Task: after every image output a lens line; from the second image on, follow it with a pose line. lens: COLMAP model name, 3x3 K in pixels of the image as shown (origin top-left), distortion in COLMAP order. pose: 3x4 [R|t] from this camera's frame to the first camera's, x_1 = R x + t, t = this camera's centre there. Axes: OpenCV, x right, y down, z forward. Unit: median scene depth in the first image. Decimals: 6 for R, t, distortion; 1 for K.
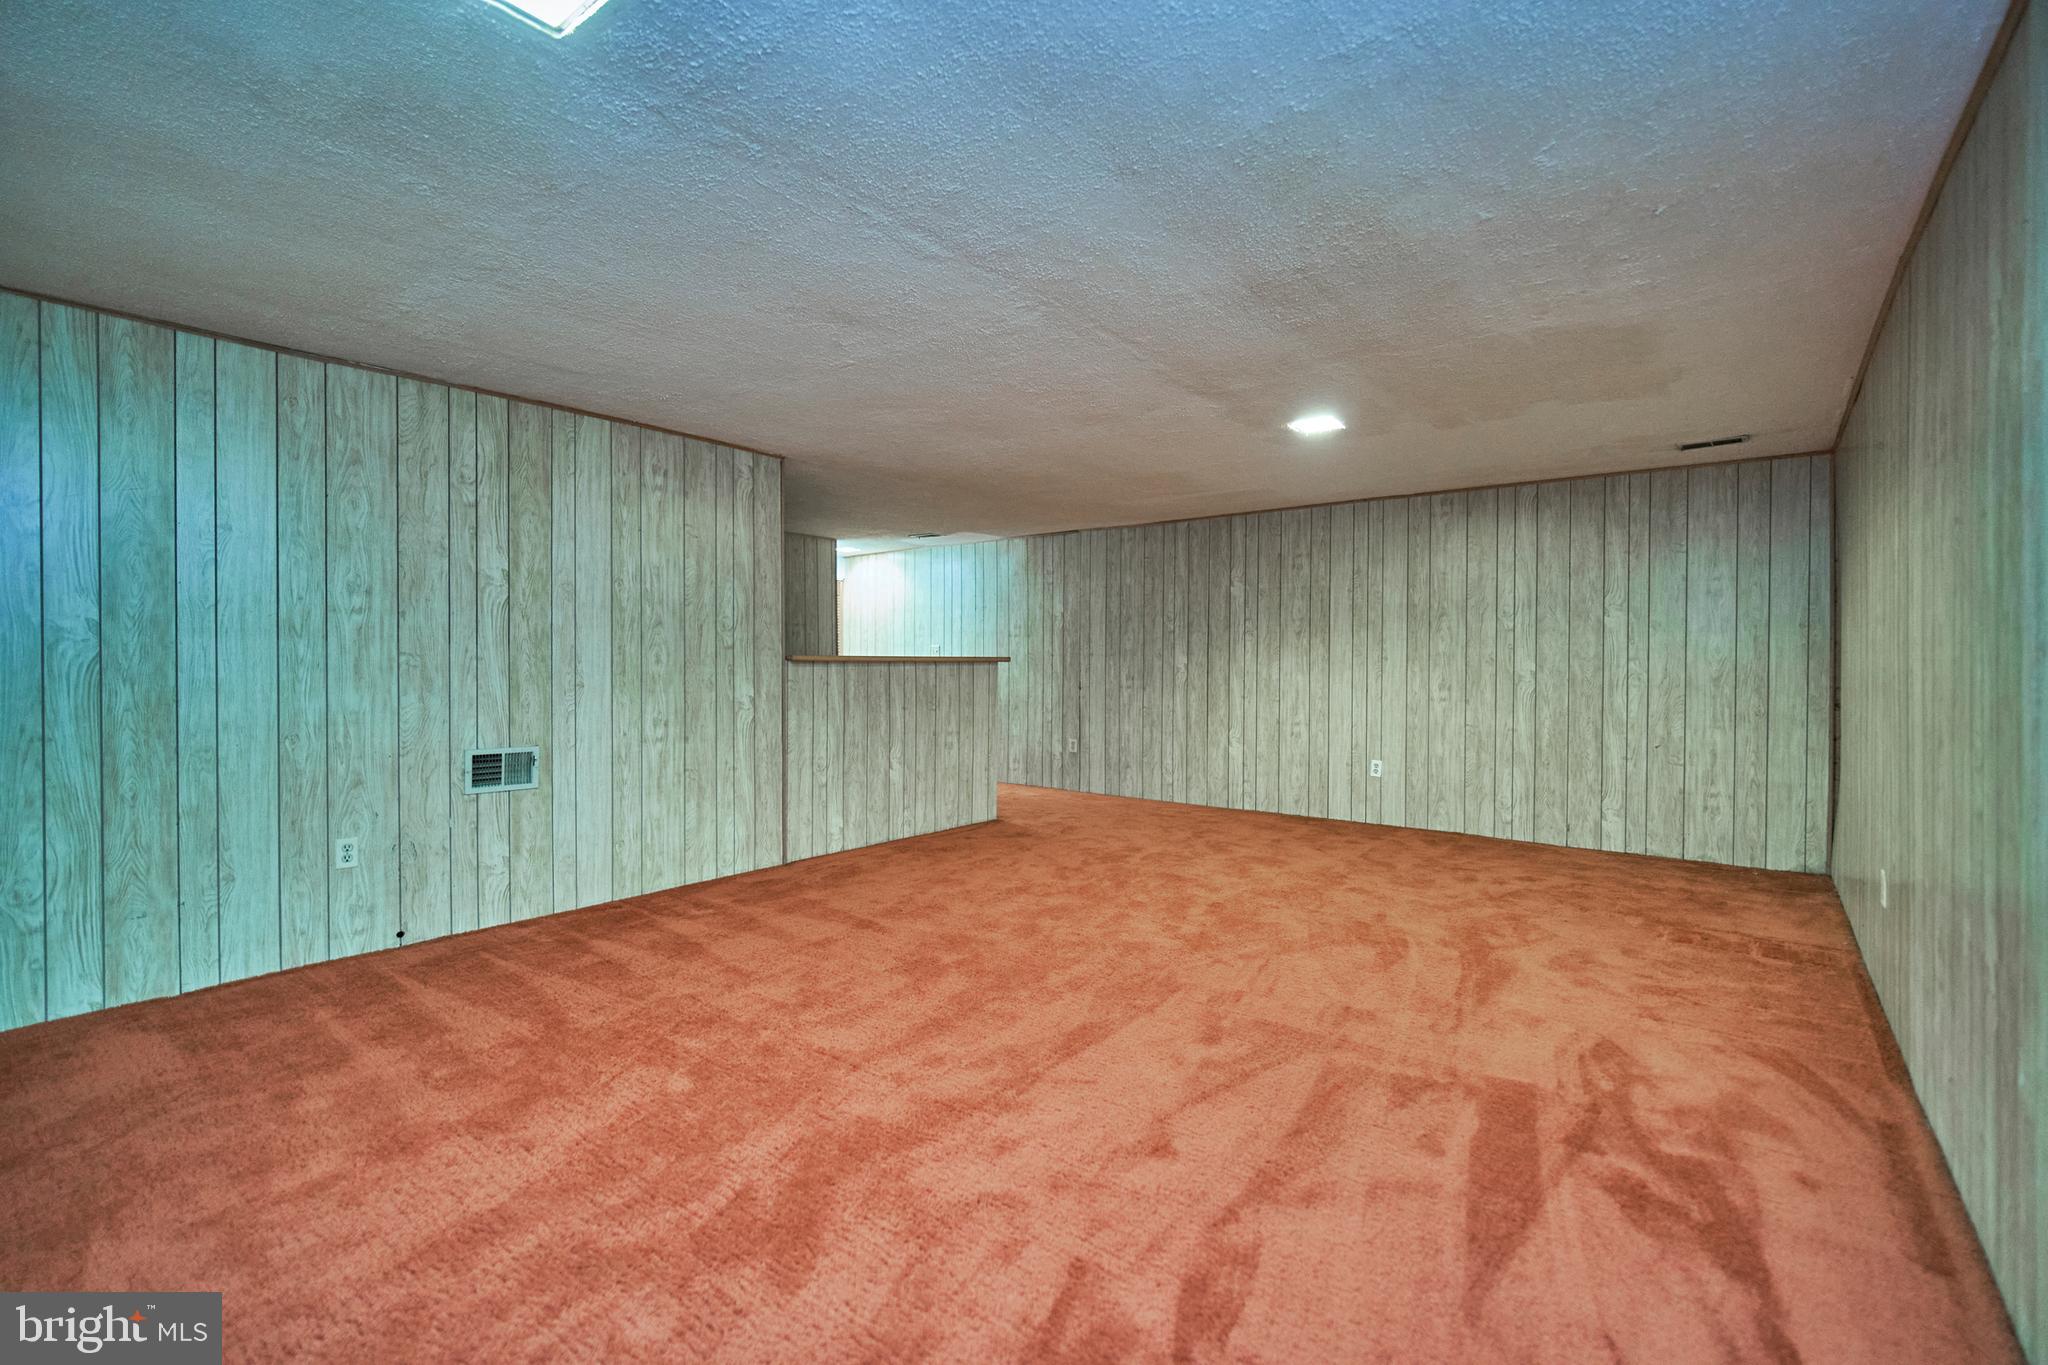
lens RADIAL K [[892.0, 0, 1024.3], [0, 892.0, 671.2], [0, 0, 1]] dist [-0.003300, 0.000309]
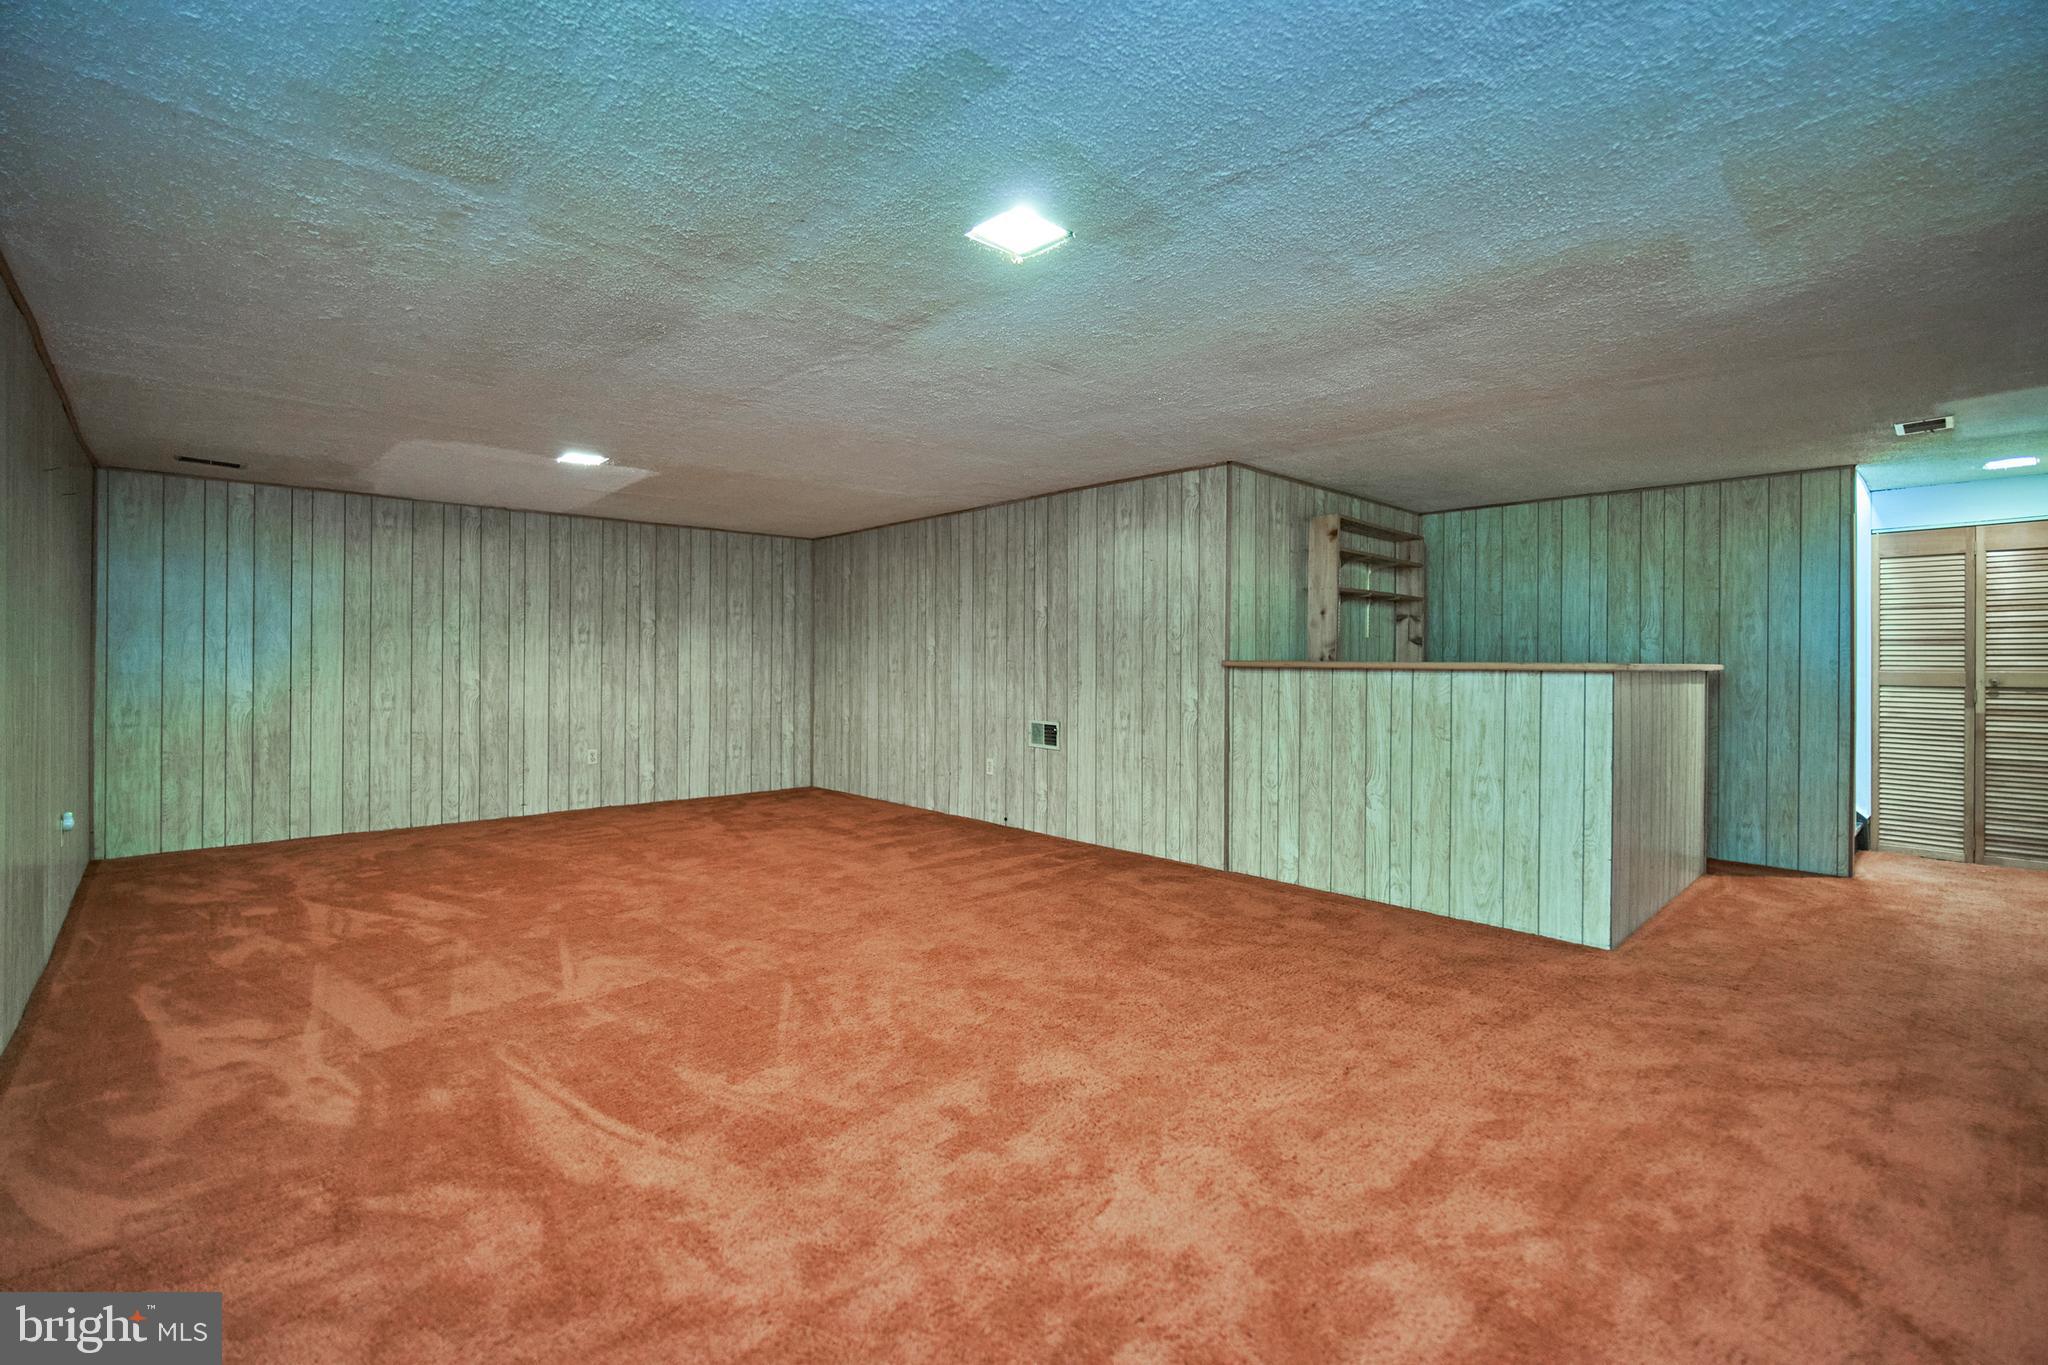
lens RADIAL K [[892.0, 0, 1033.7], [0, 892.0, 670.2], [0, 0, 1]] dist [-0.003300, 0.000309]
pose [[-0.135153, 0.005429, -0.990810, 0.804931], [-0.019557, 0.999776, 0.008146, -0.012405], [0.990632, 0.020478, -0.135017, 0.994304]]
